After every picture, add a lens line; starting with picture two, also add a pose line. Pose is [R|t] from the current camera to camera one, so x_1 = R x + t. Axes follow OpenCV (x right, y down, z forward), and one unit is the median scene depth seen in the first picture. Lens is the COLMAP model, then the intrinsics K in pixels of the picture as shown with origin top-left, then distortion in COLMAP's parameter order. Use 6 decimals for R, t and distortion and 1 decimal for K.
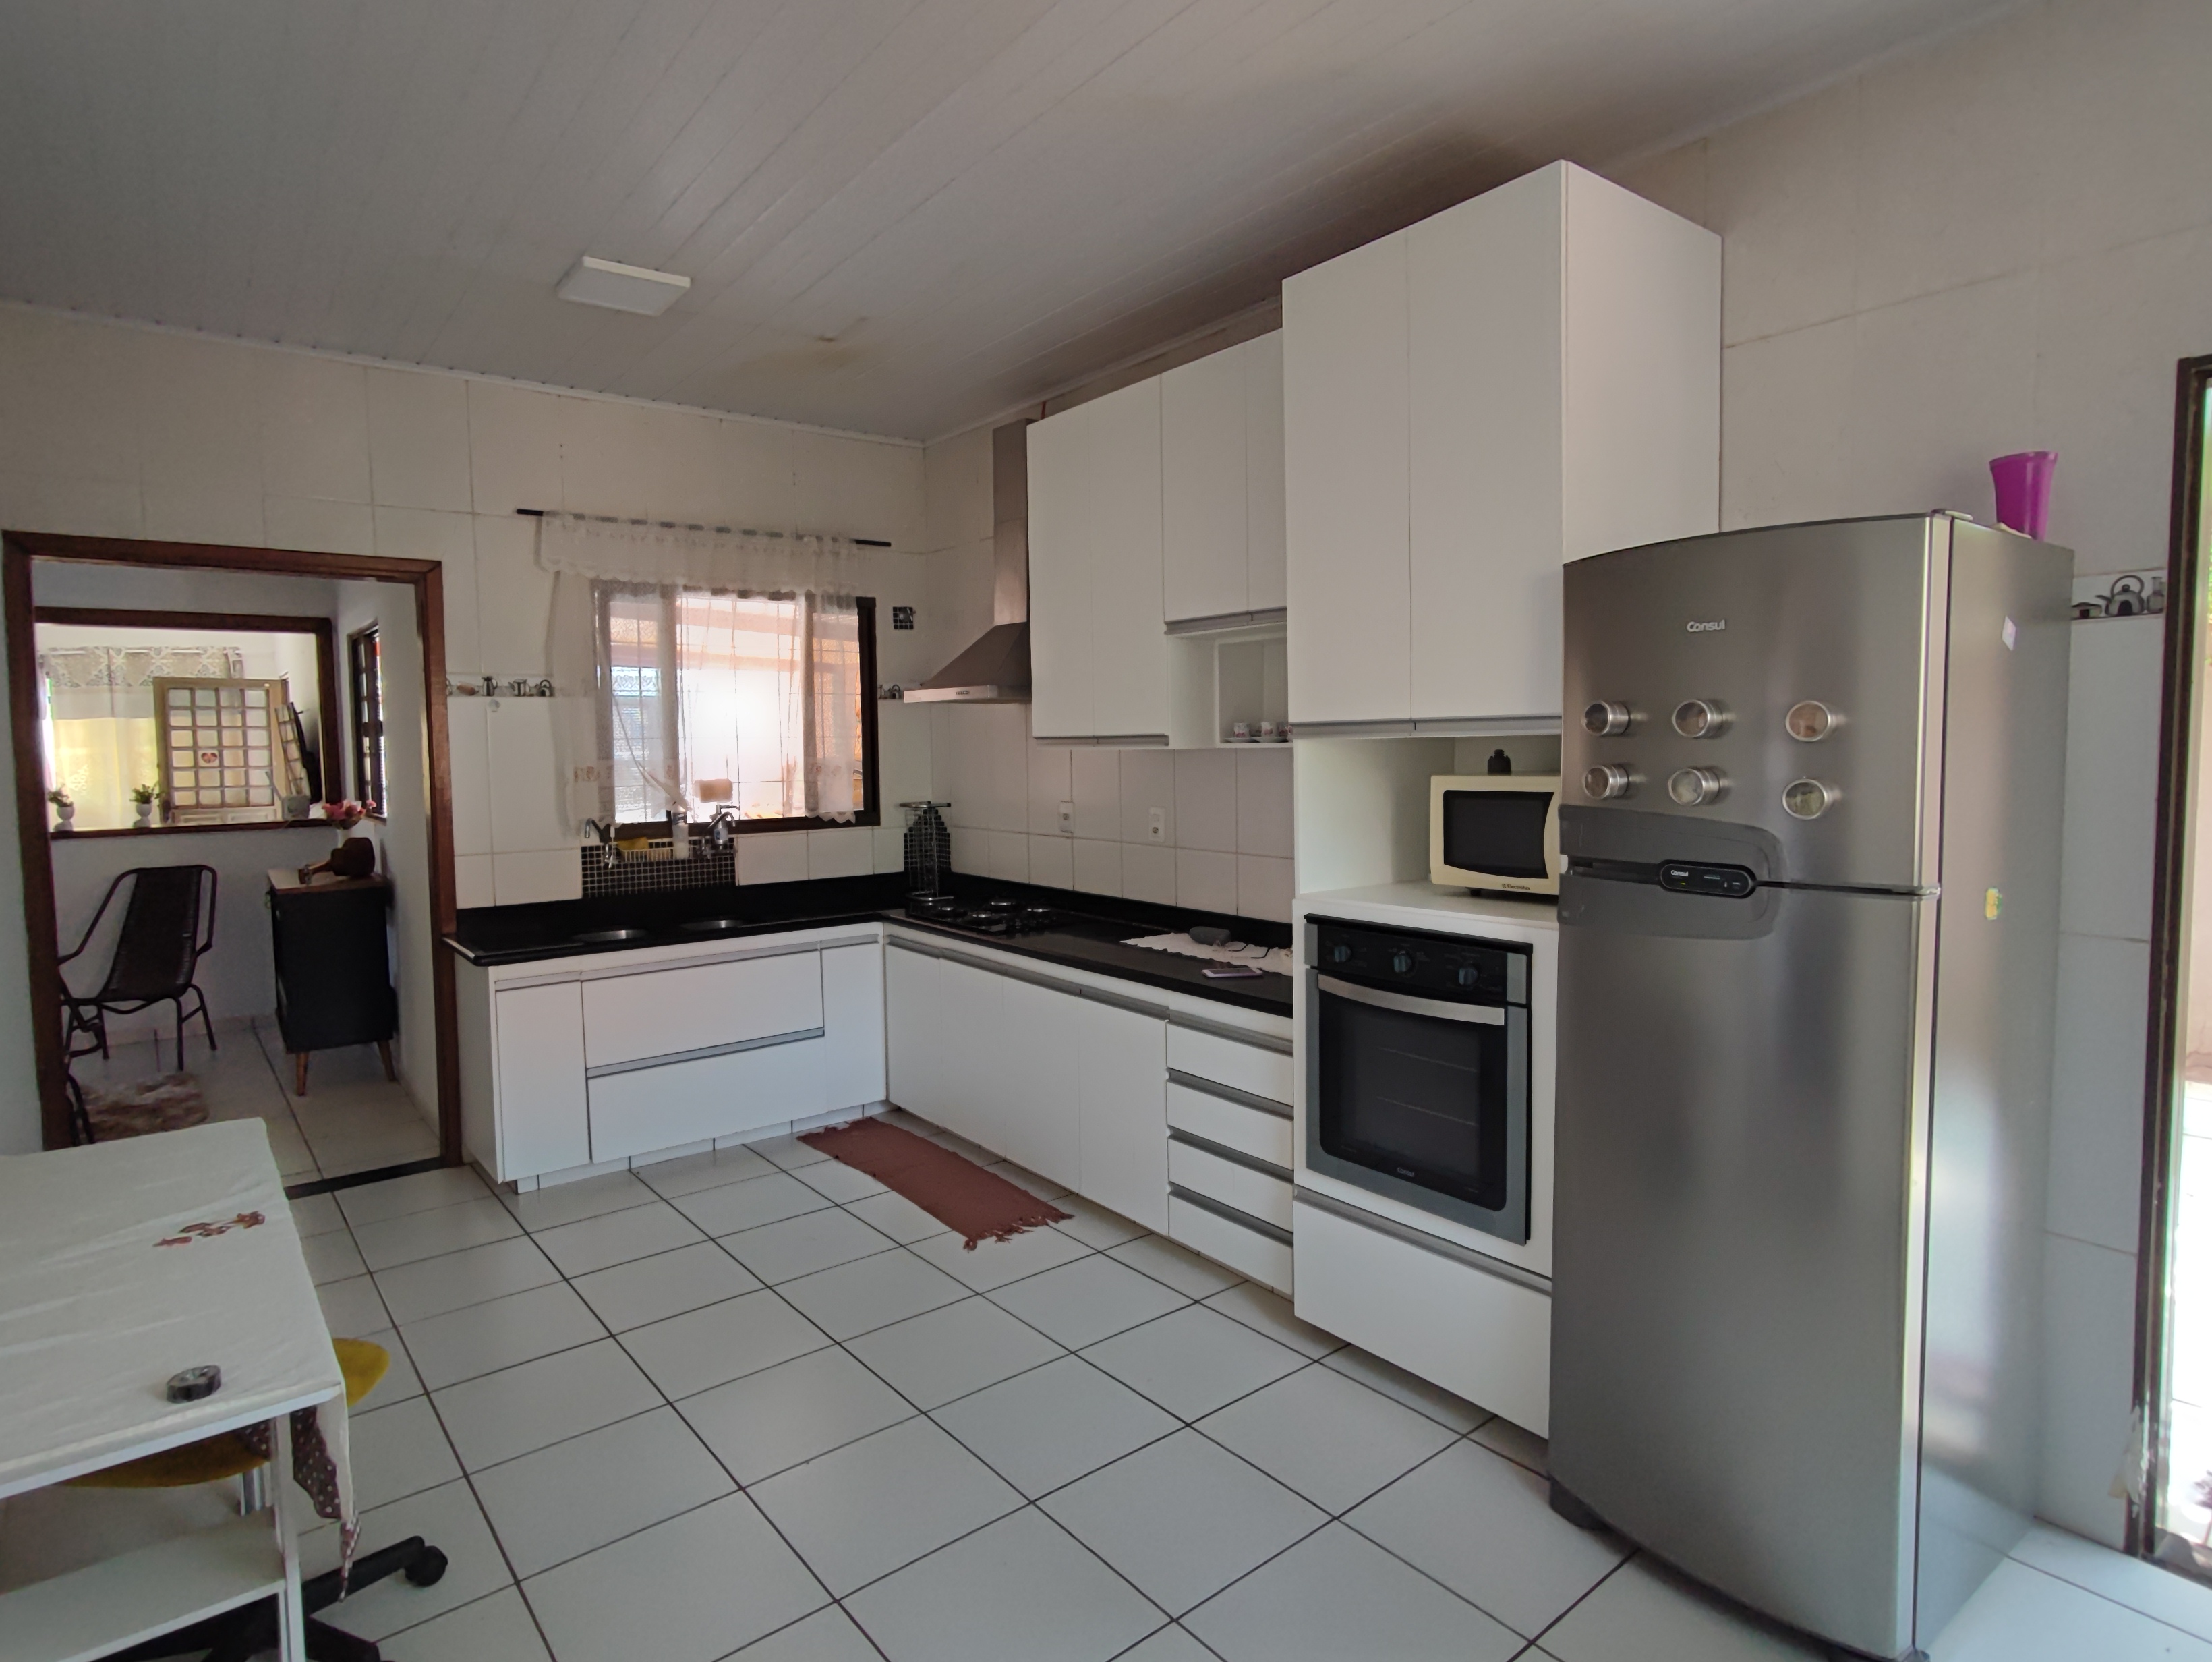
lens RADIAL K [[1222.9, 0, 1116.2], [0, 1222.9, 820.4], [0, 0, 1]] dist [-0.010117, 0.011716]
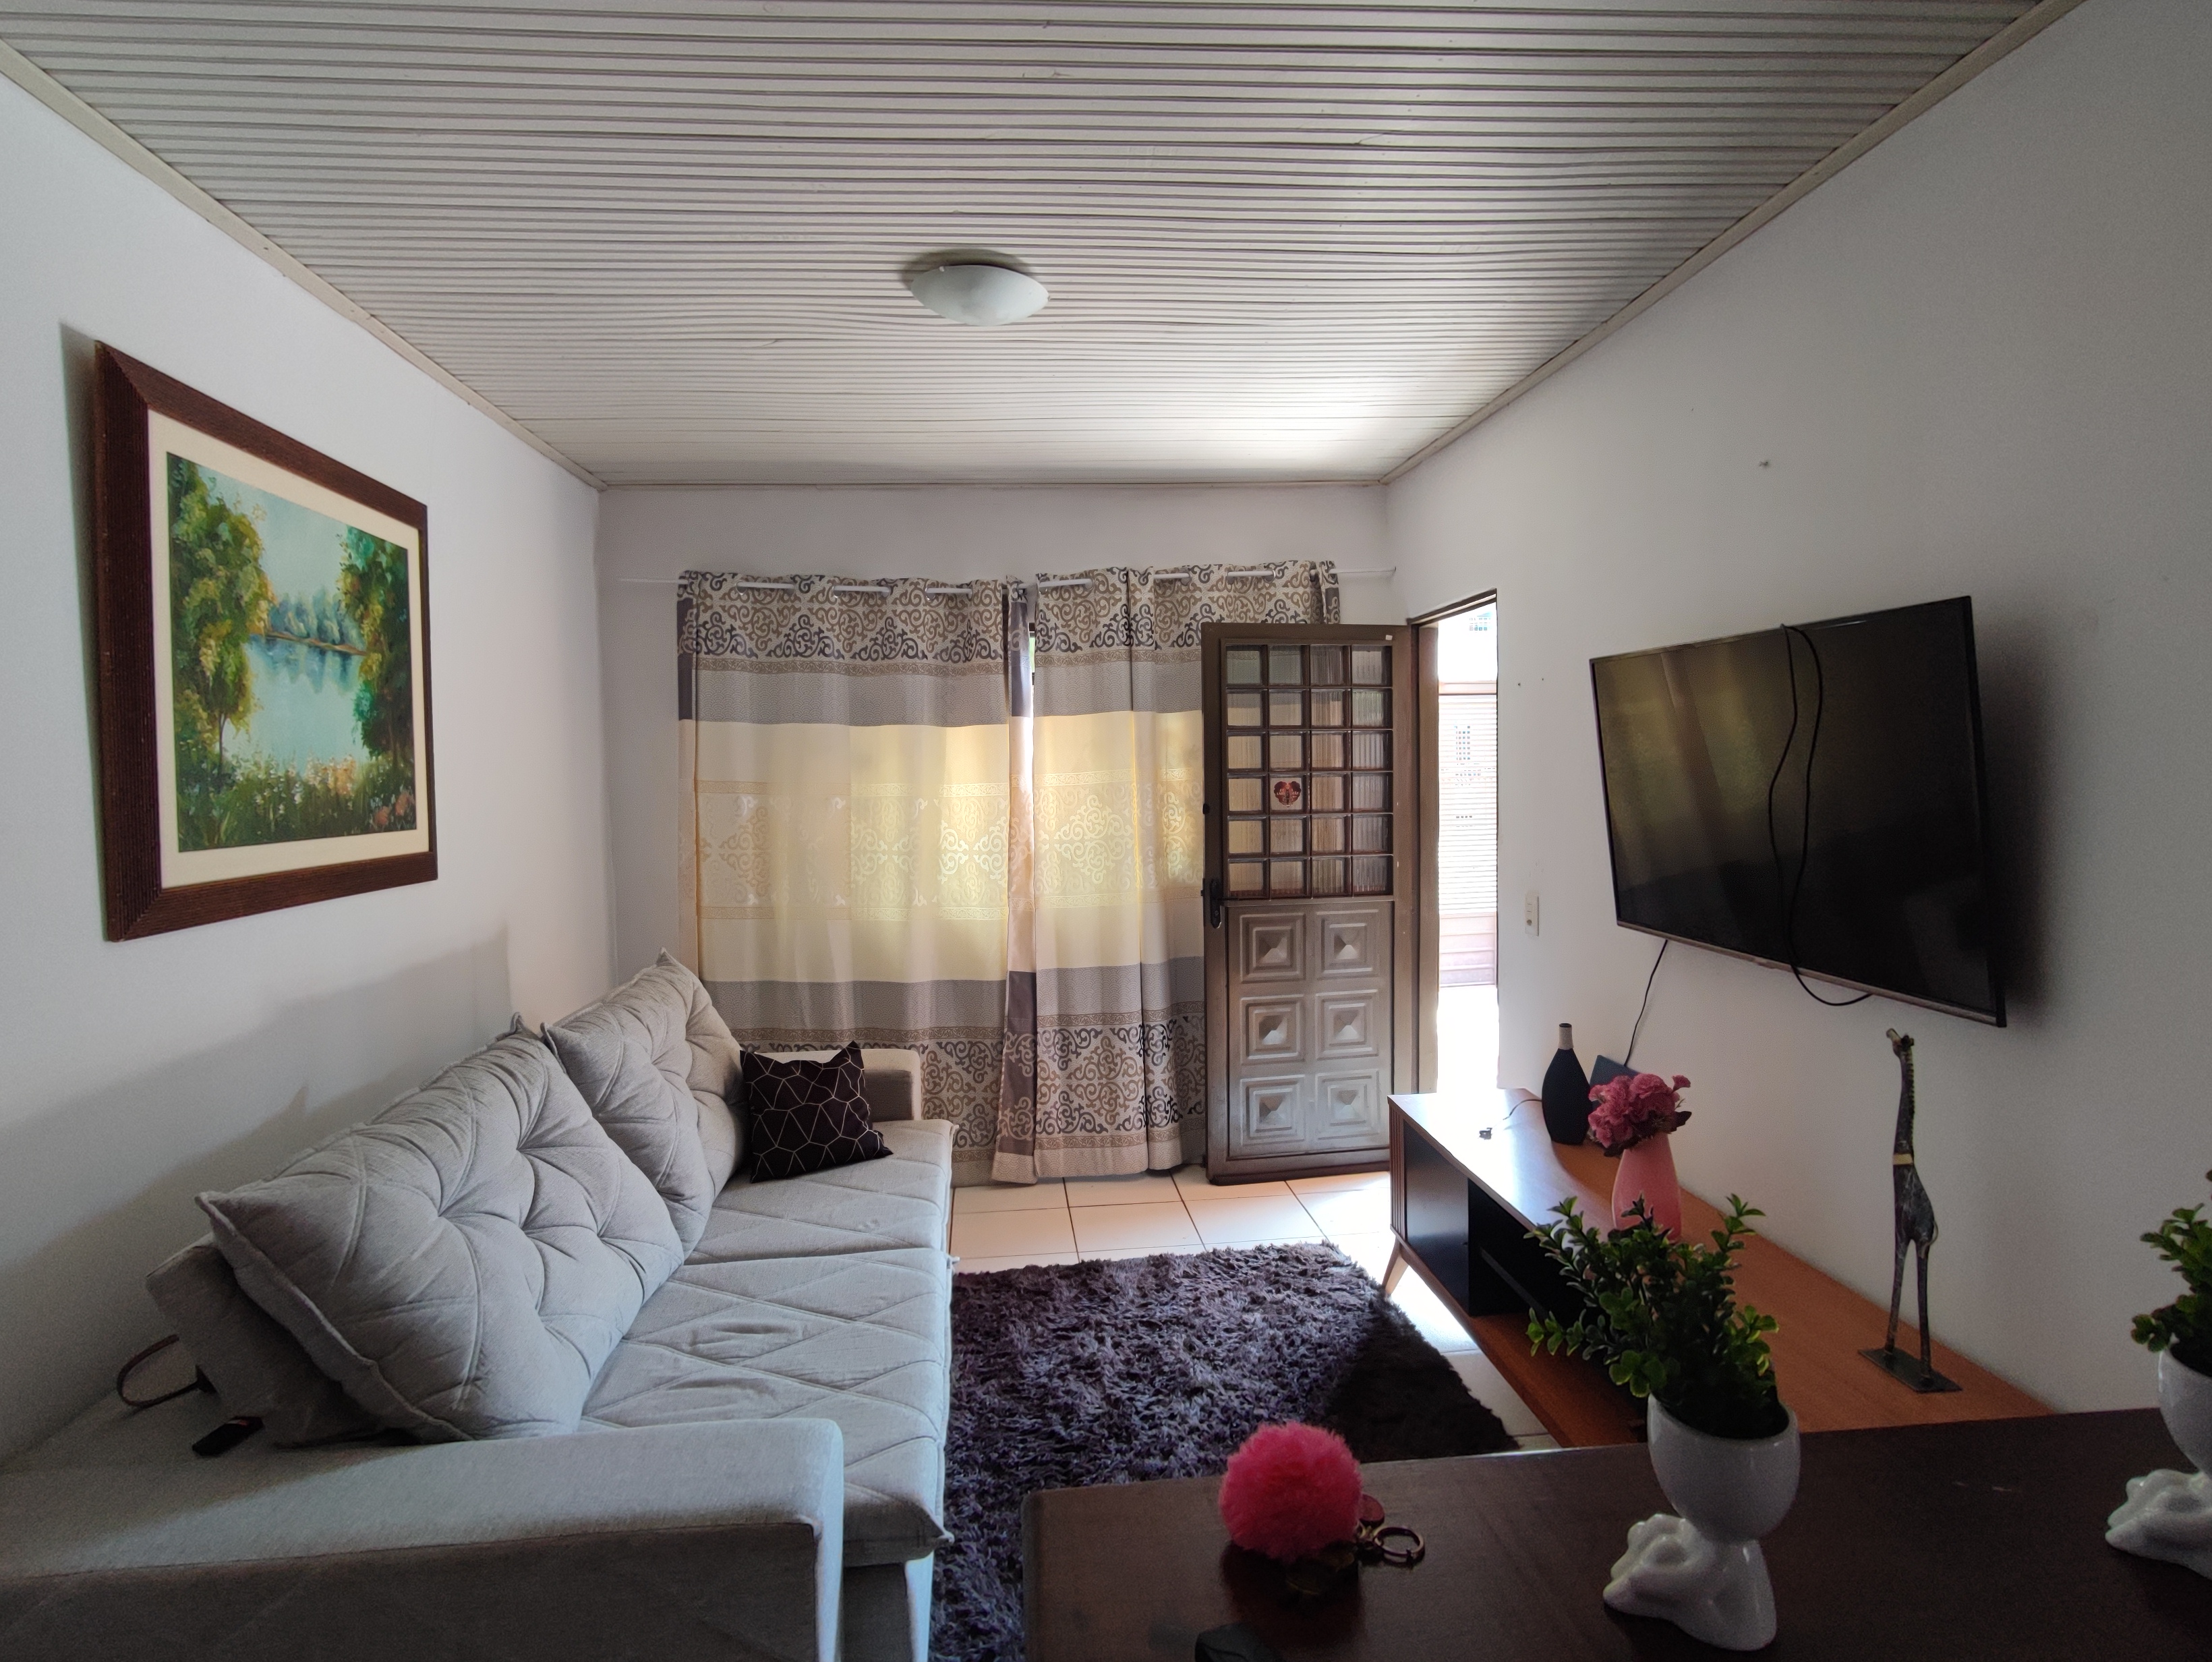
lens RADIAL K [[1222.9, 0, 1123.3], [0, 1222.9, 803.9], [0, 0, 1]] dist [-0.010117, 0.011716]
pose [[0.847667, 0.016016, -0.530287, -0.830115], [-0.027012, 0.999551, -0.012990, -0.059350], [0.529841, 0.025335, 0.847718, 0.857290]]
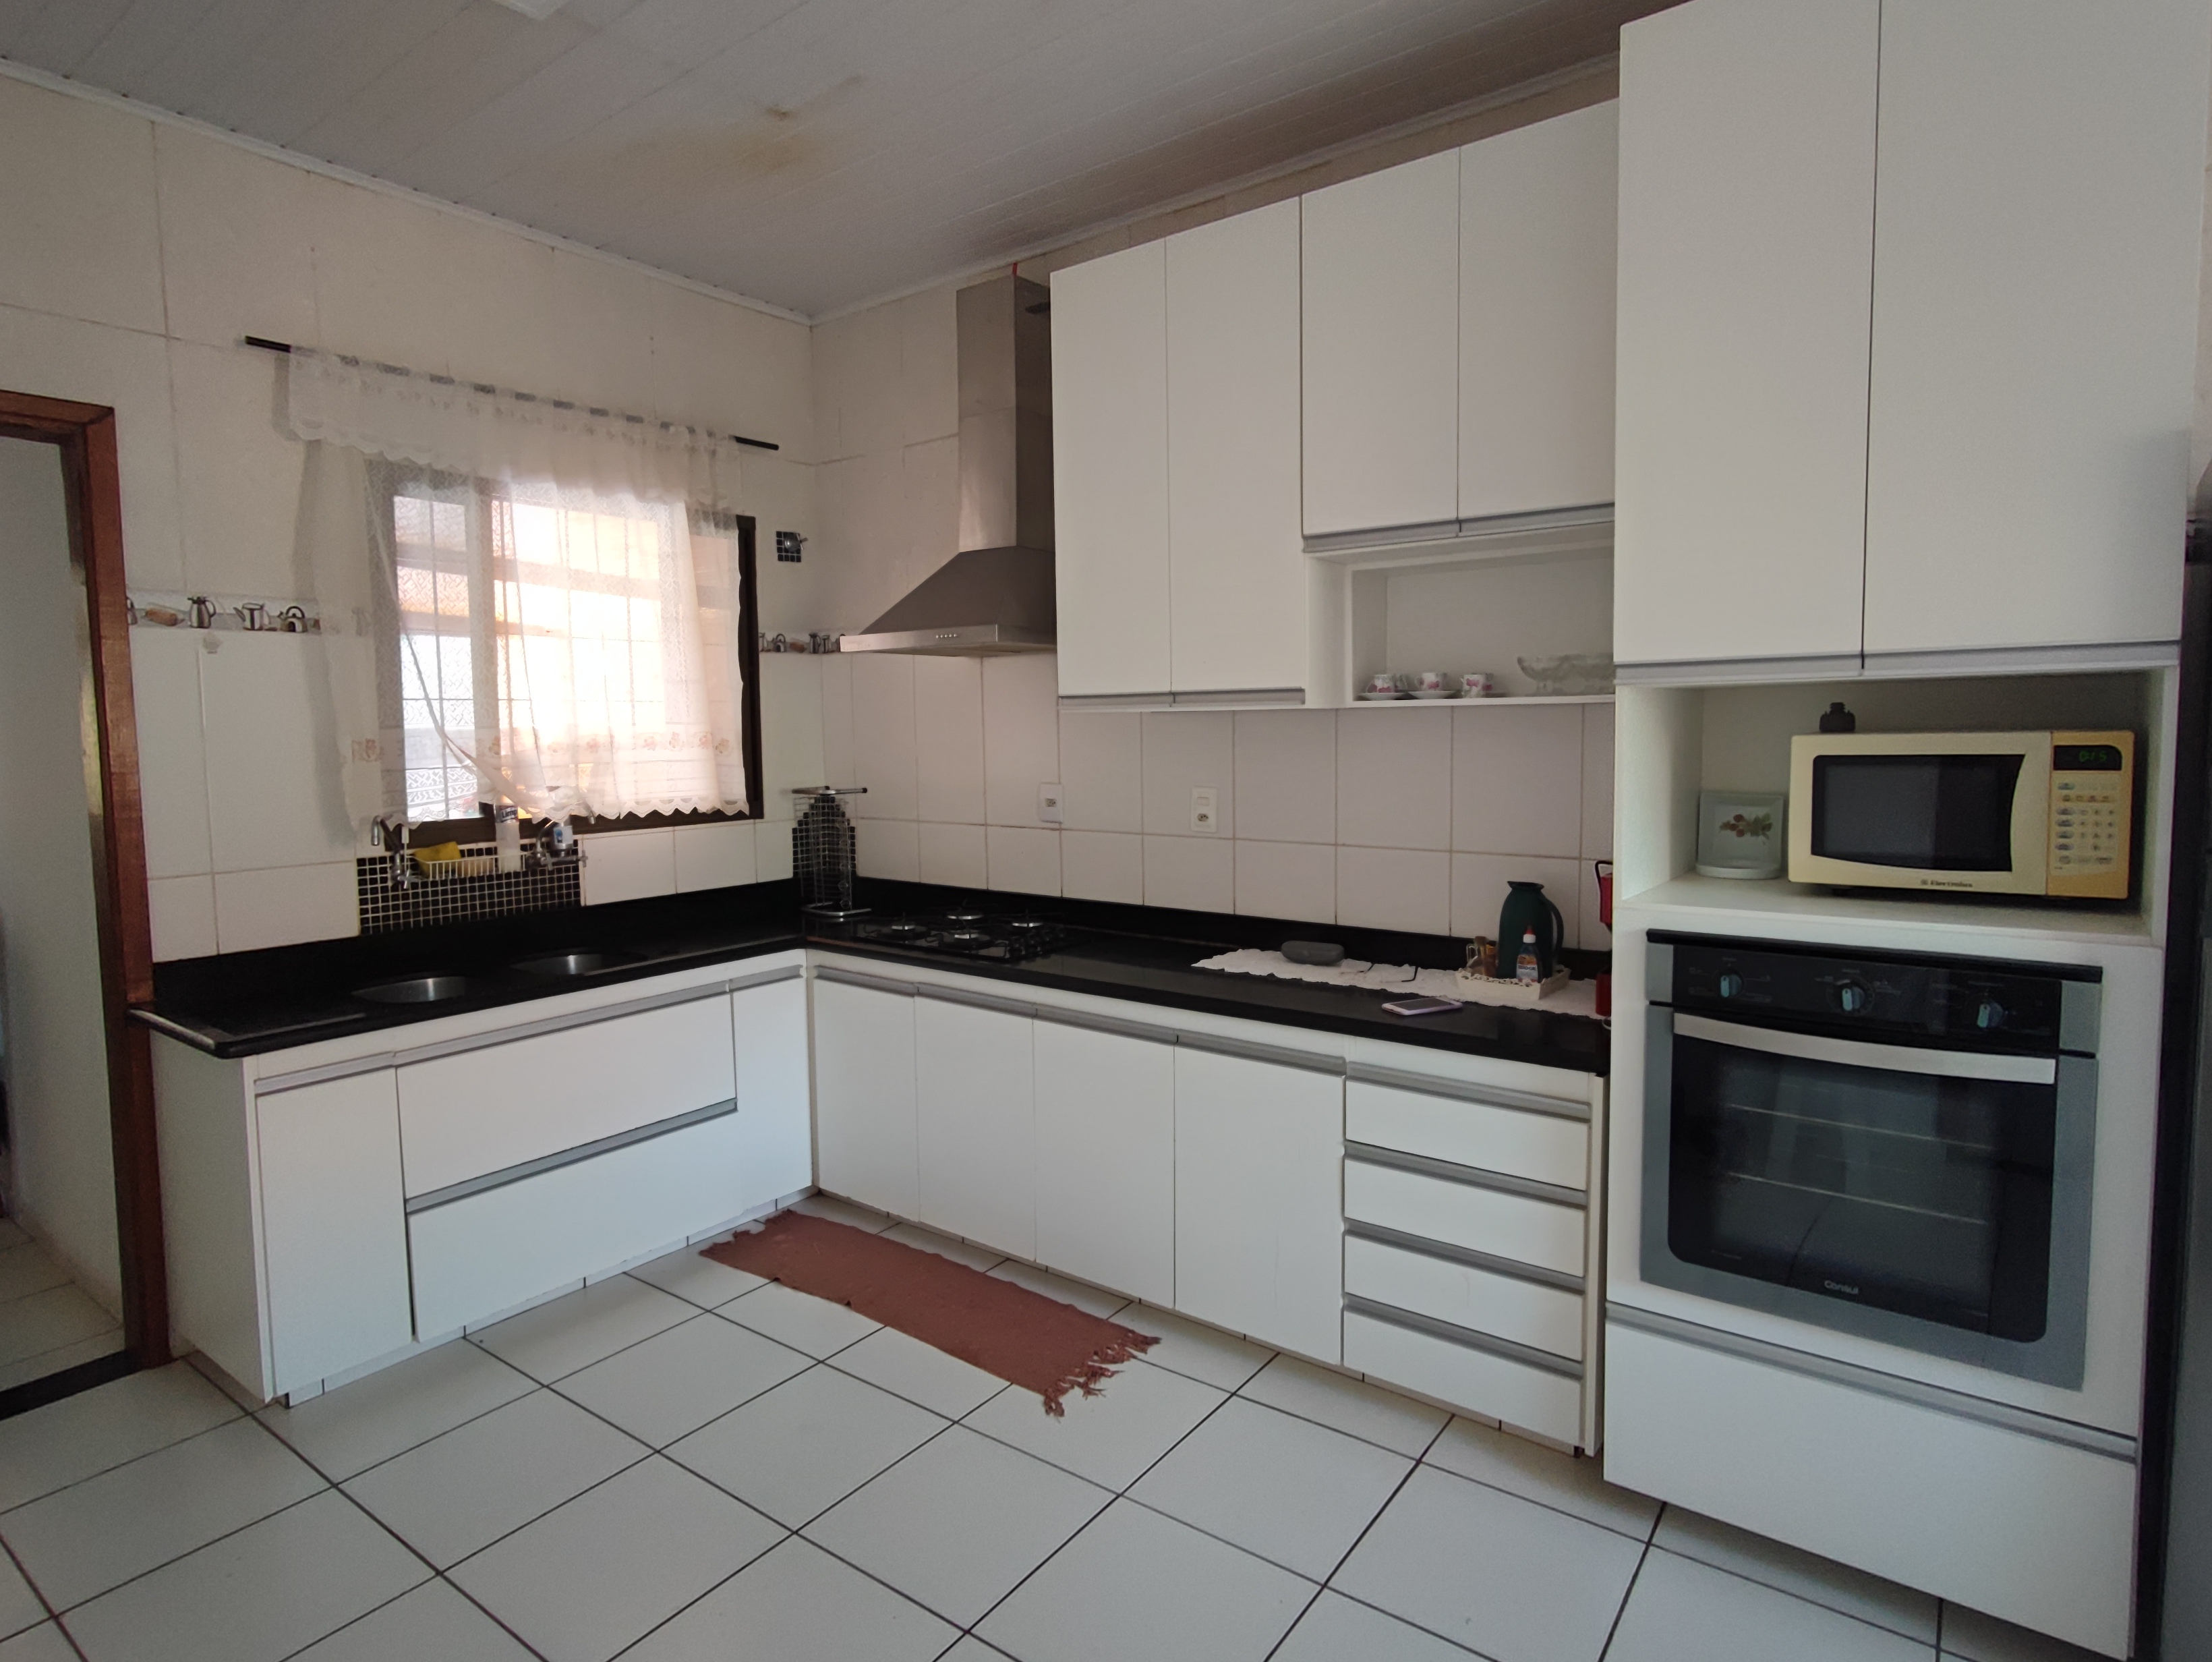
lens RADIAL K [[1222.9, 0, 1119.5], [0, 1222.9, 817.6], [0, 0, 1]] dist [-0.010117, 0.011716]
pose [[0.966653, -0.019371, 0.255355, -0.236476], [0.017027, 0.999790, 0.011391, -0.001667], [-0.255522, -0.006663, 0.966780, 0.284025]]
